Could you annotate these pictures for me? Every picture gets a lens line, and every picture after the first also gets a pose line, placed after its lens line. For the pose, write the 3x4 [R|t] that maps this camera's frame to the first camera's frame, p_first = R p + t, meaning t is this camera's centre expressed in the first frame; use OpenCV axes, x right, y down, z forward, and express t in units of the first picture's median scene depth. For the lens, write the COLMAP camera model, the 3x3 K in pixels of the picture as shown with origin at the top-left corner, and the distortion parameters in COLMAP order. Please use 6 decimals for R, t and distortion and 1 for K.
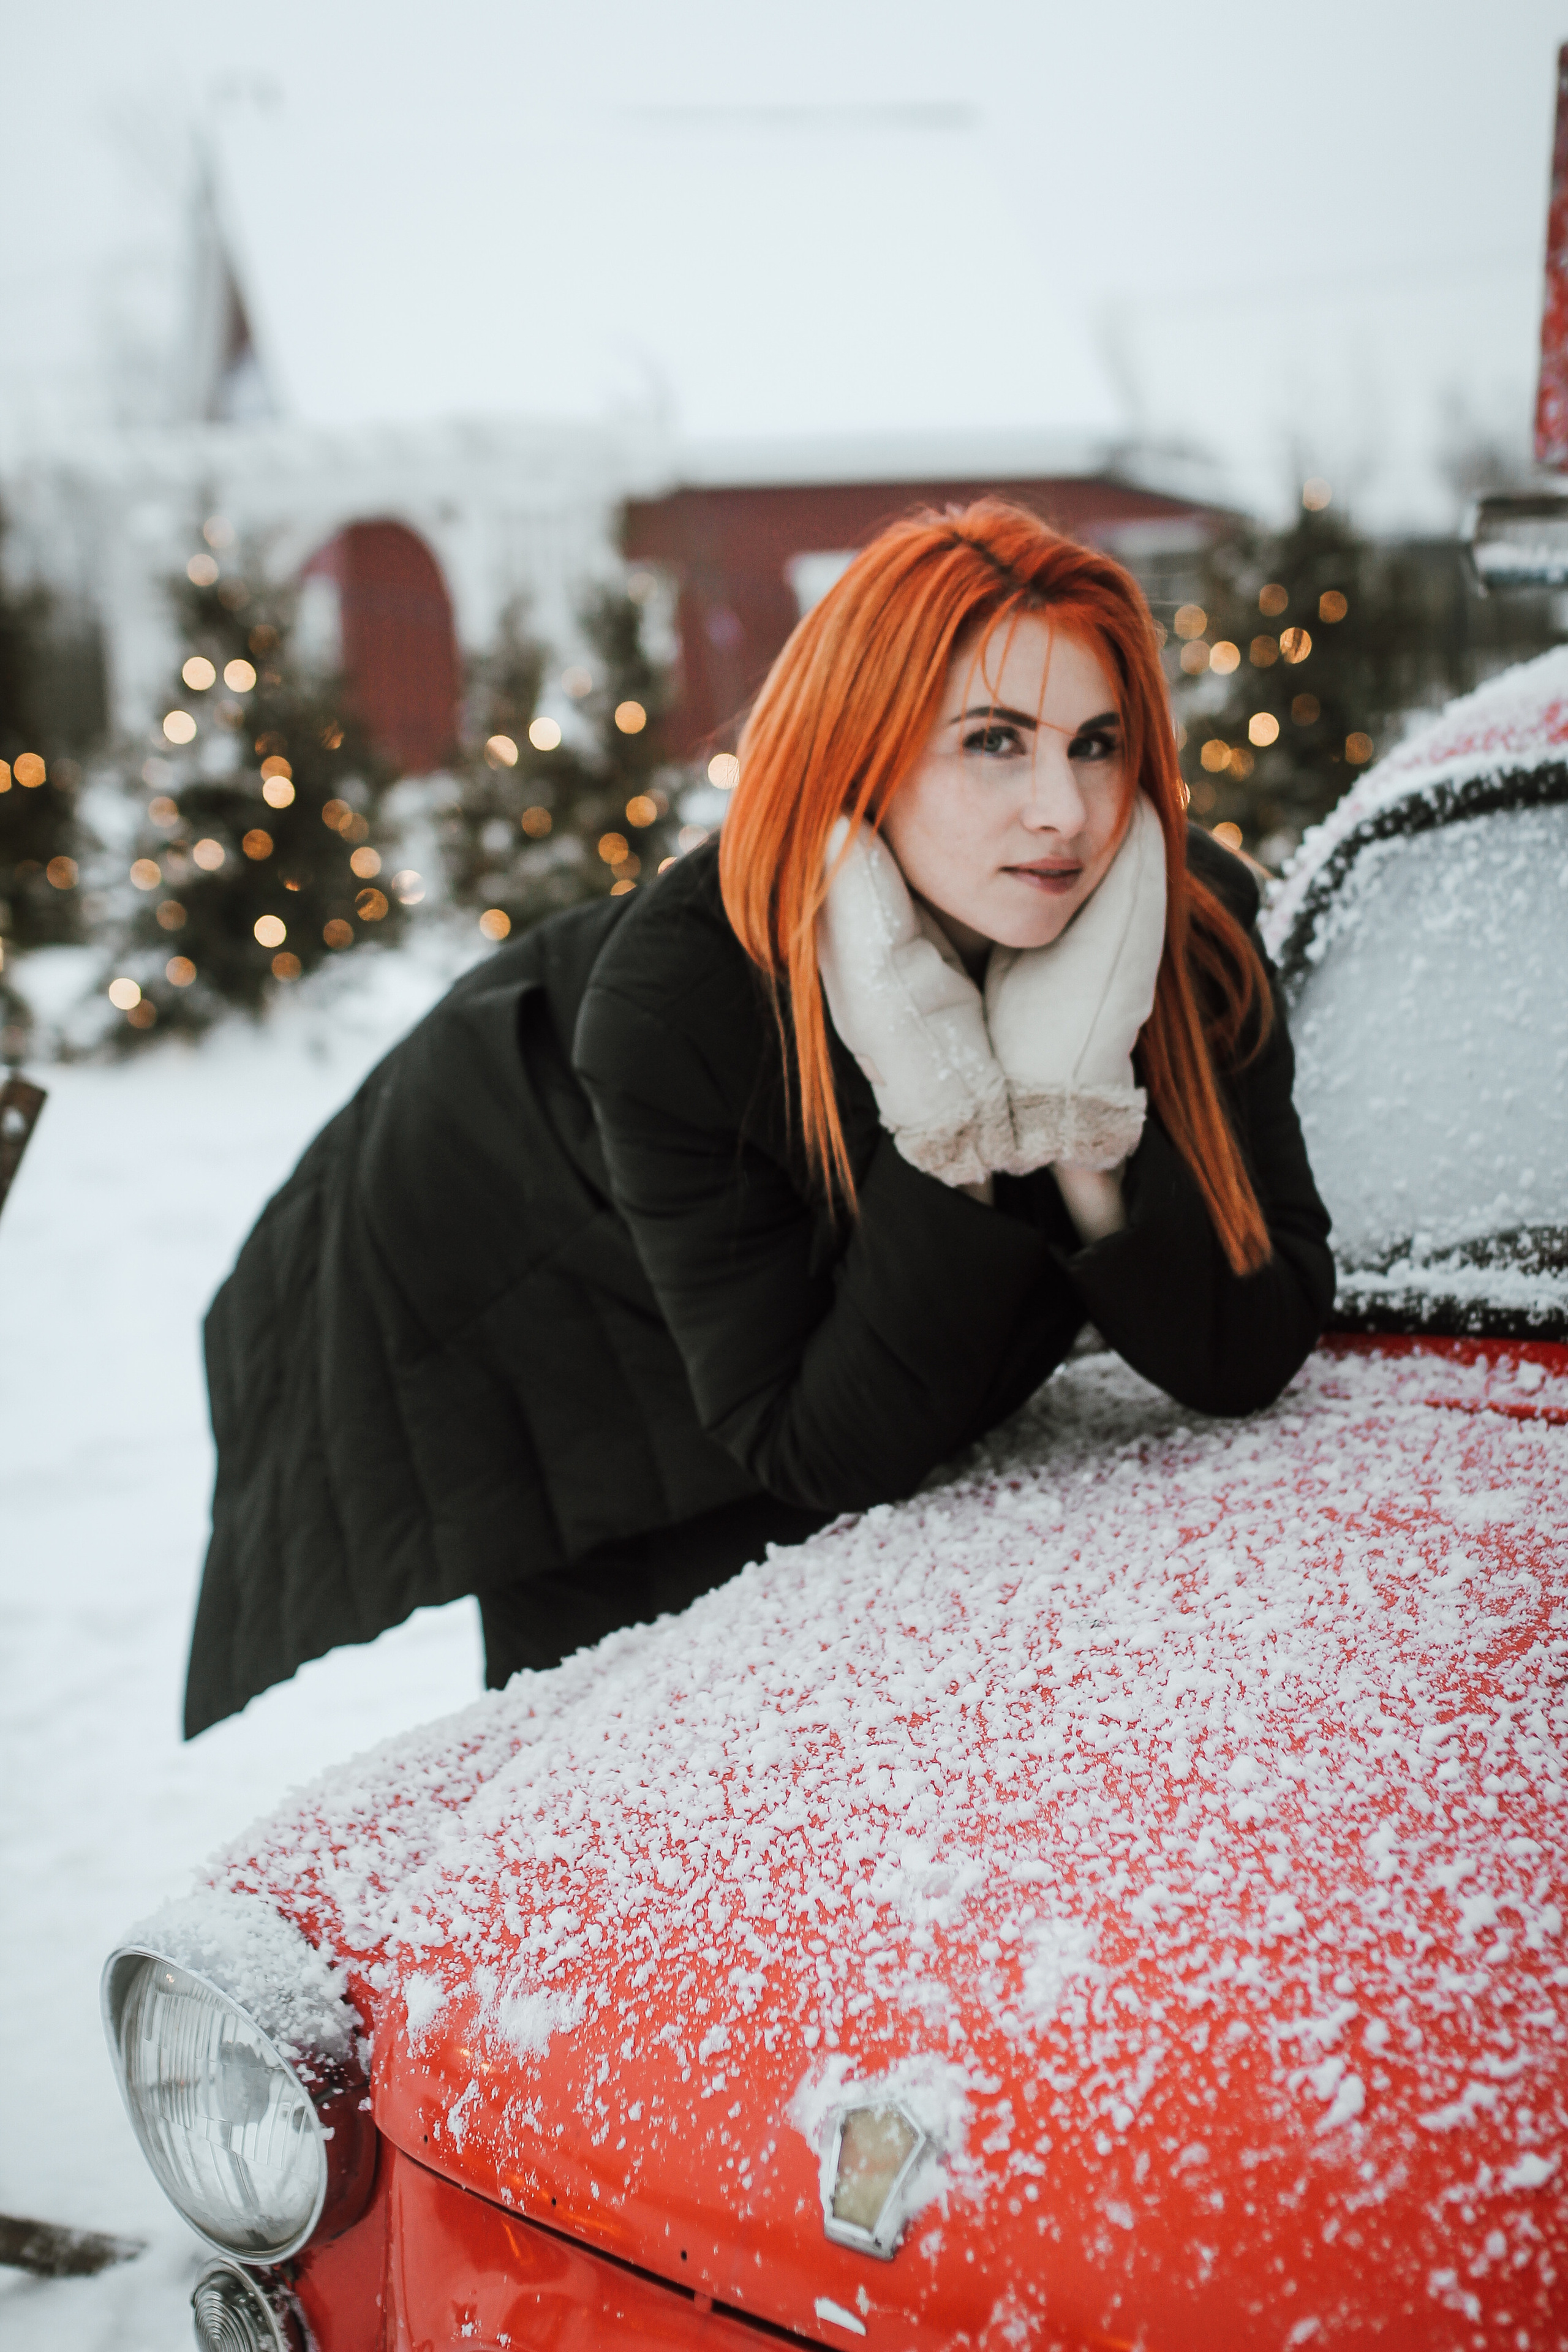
lens RADIAL K [[3593.2, 0, 784.0], [0, 3593.2, 1176.0], [0, 0, 1]] dist [-0.080190, 0.177670]
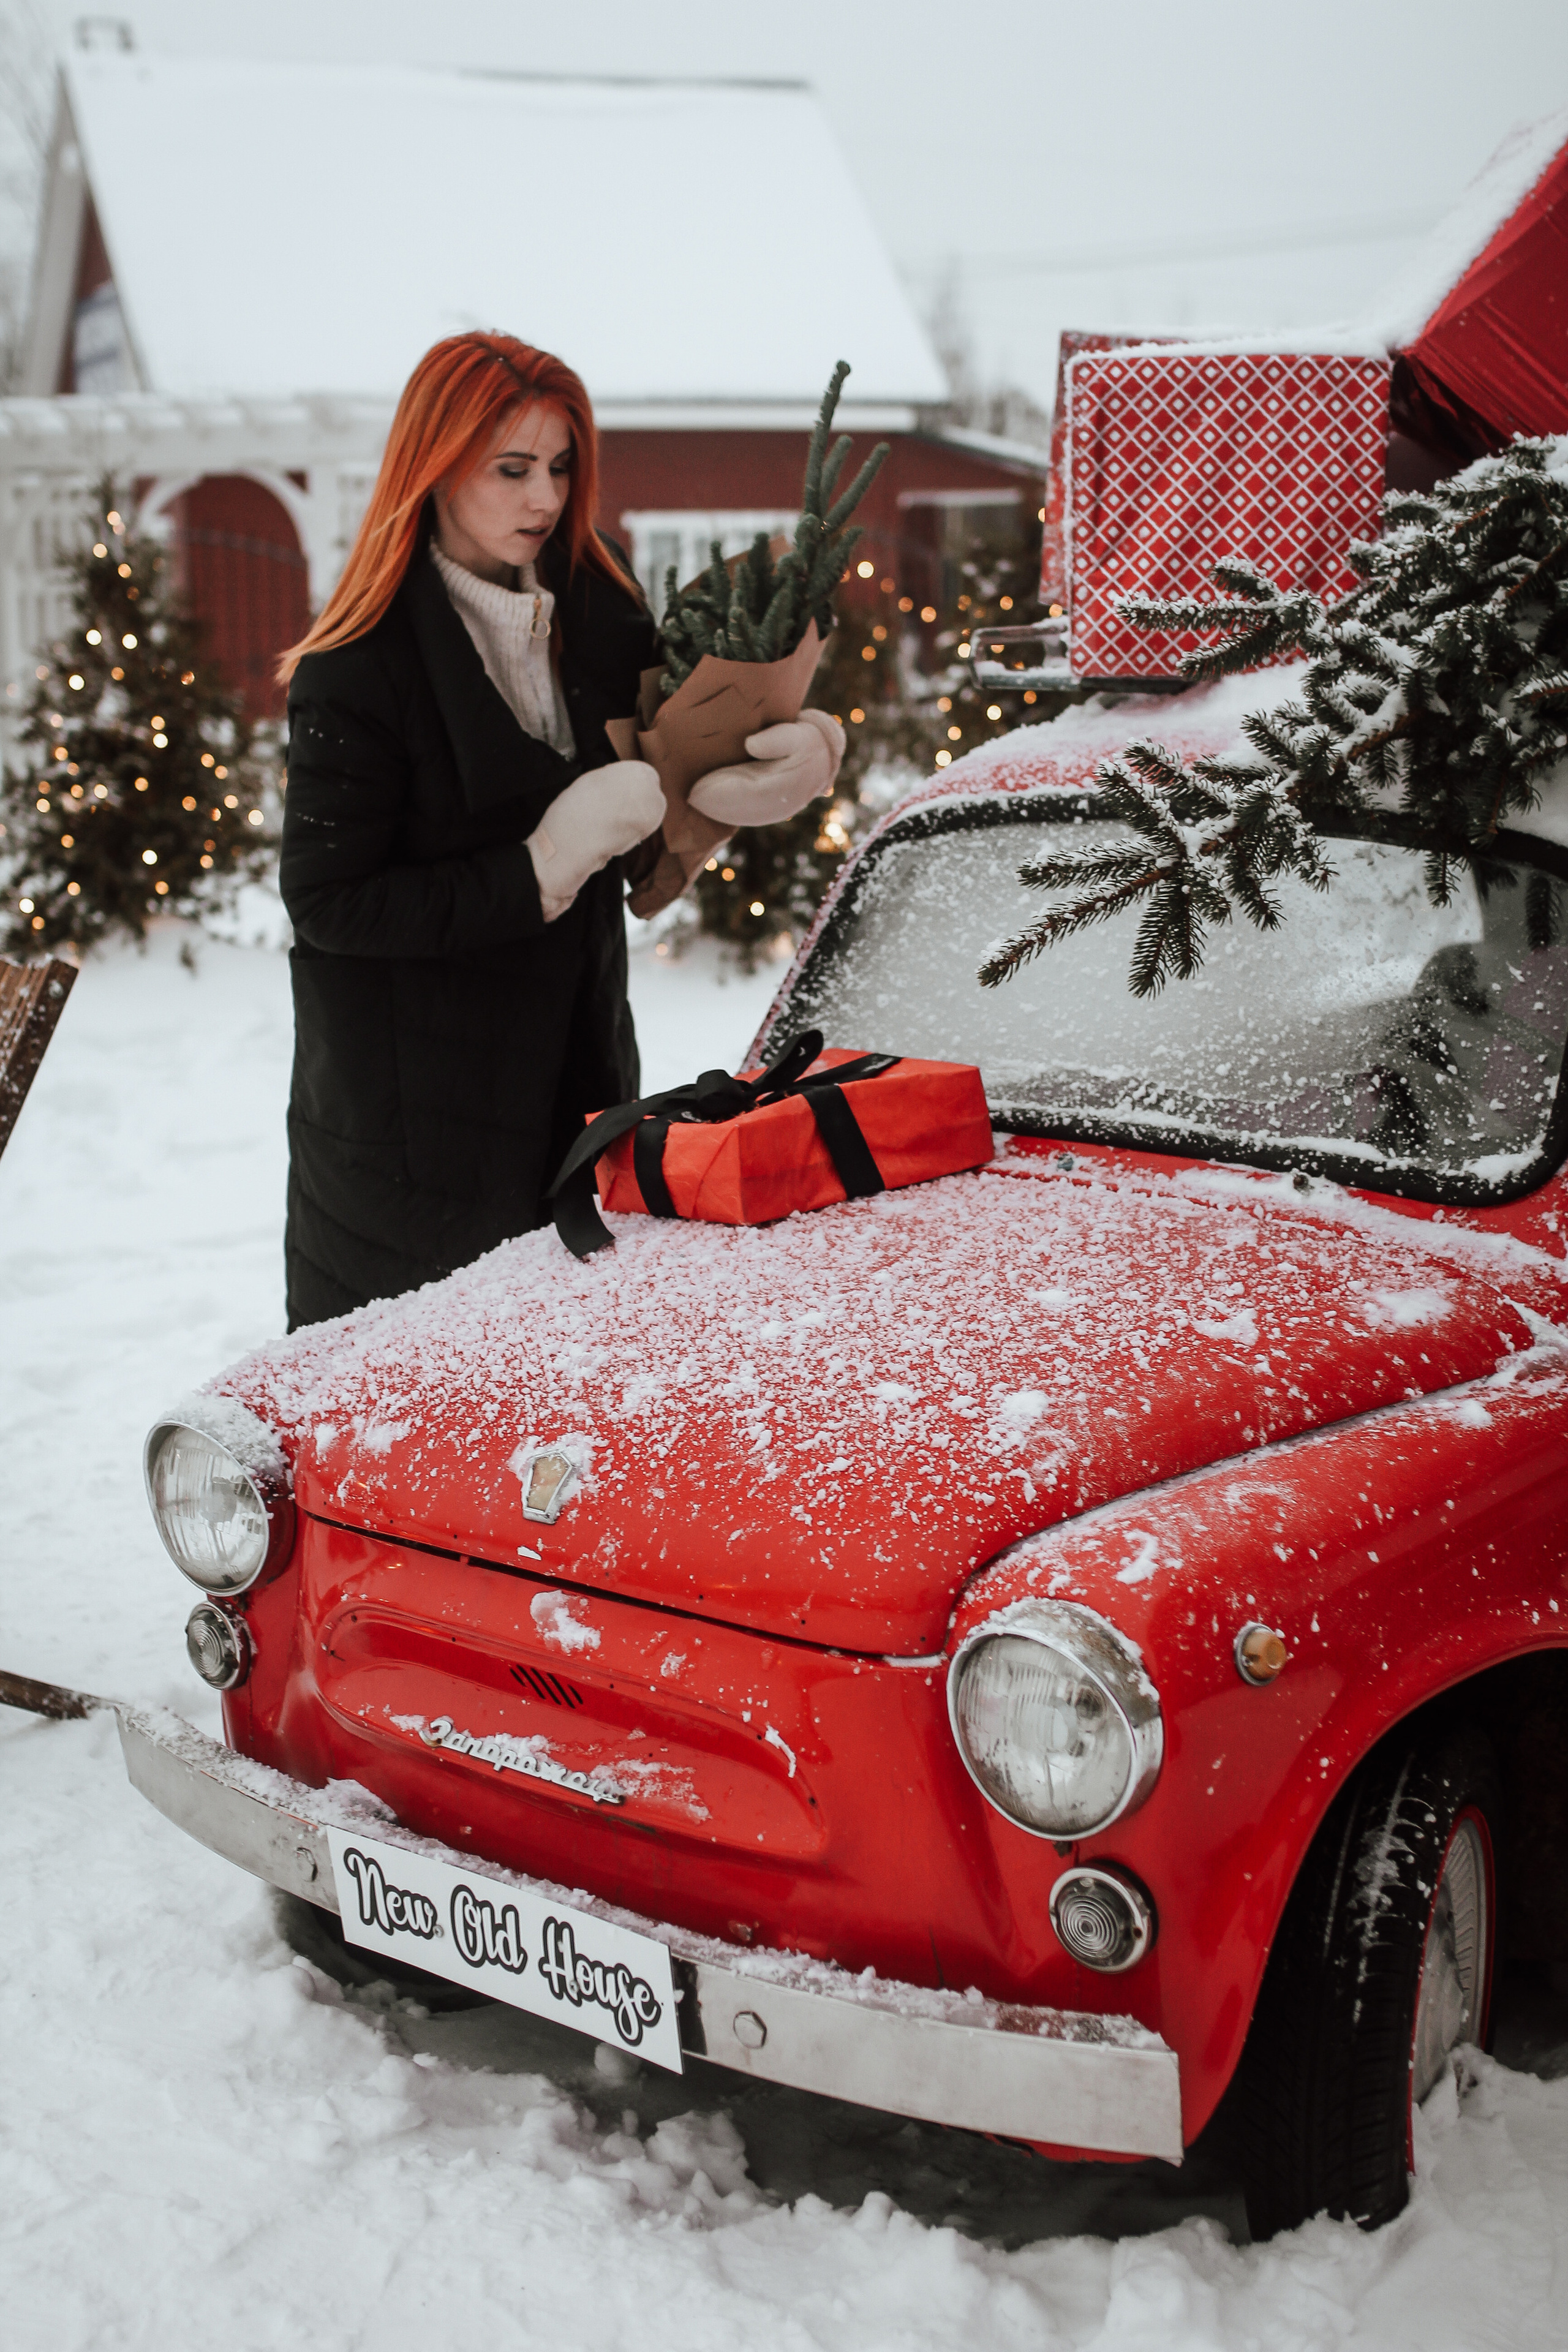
lens RADIAL K [[3593.2, 0, 784.0], [0, 3593.2, 1176.0], [0, 0, 1]] dist [-0.080190, 0.177670]
pose [[0.998238, 0.029403, 0.051541, 0.046771], [-0.030315, 0.999396, 0.017016, 0.054267], [-0.051010, -0.018548, 0.998526, -1.037865]]
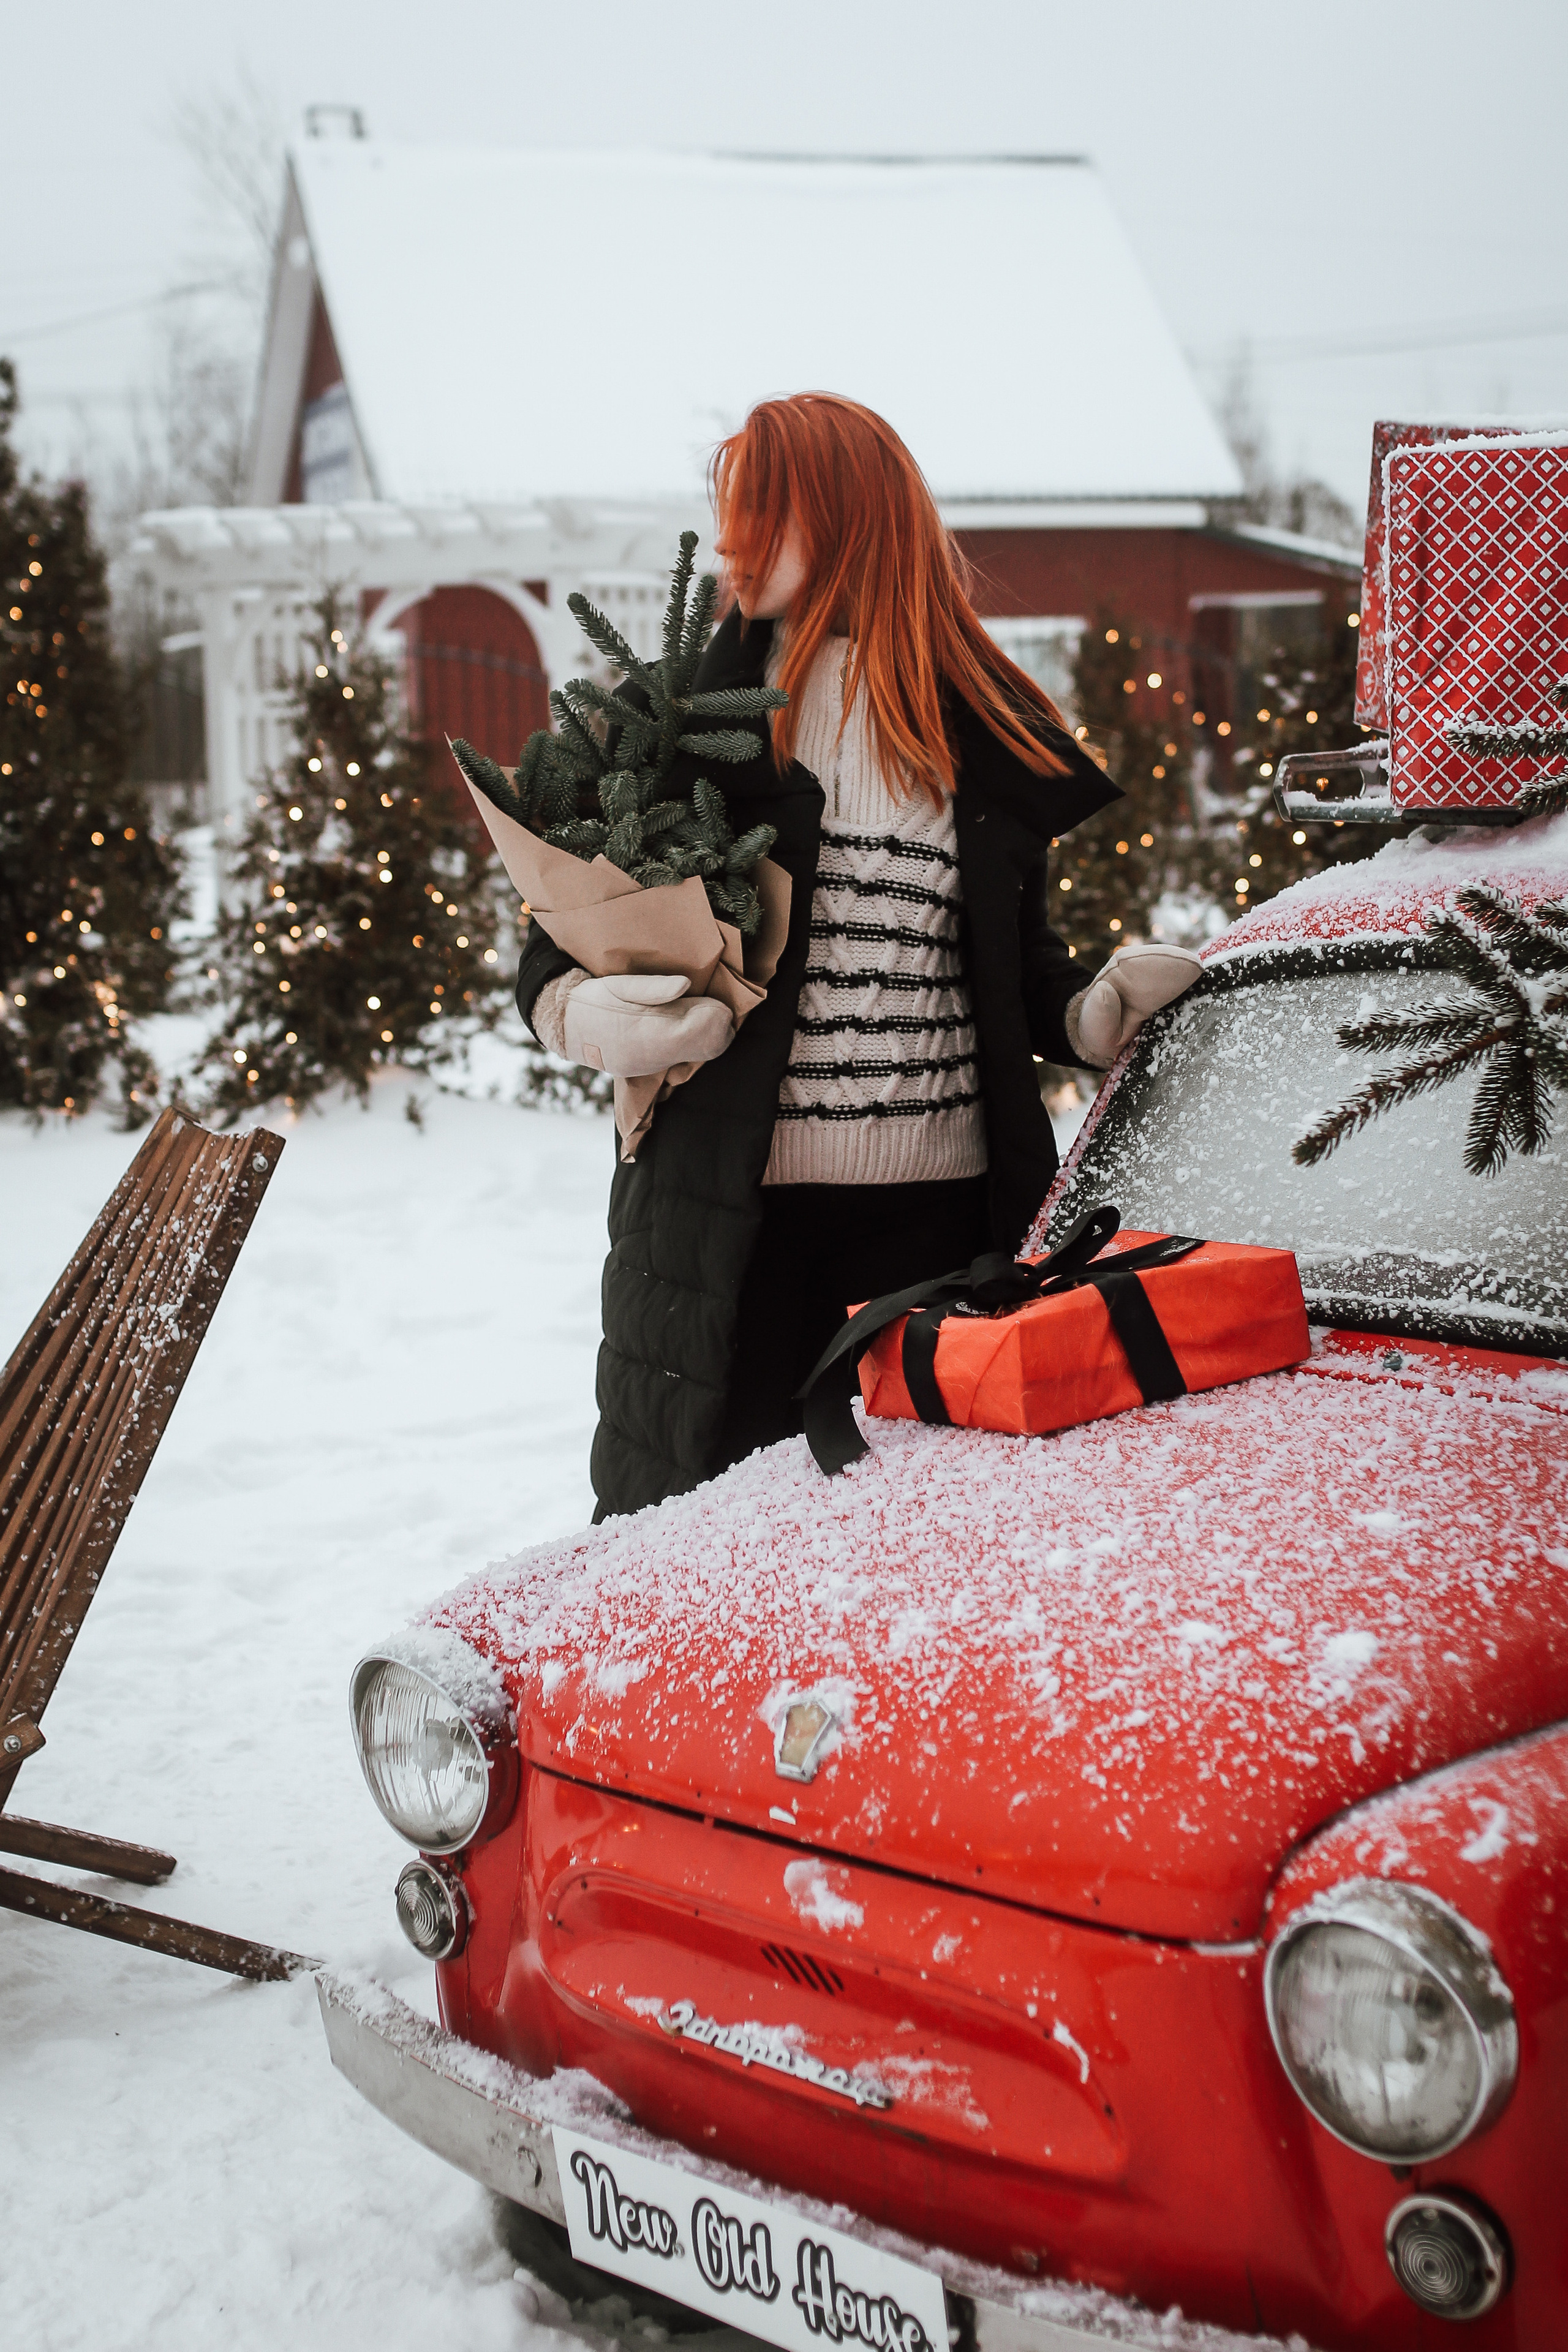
lens RADIAL K [[3912.5, 0, 790.6], [0, 3912.5, 1087.9], [0, 0, 1]] dist [-0.066965, 0.026083]
pose [[0.999405, 0.027417, -0.020923, 0.048375], [-0.028323, 0.998616, -0.044324, 0.032837], [0.019679, 0.044890, 0.998798, -0.956640]]
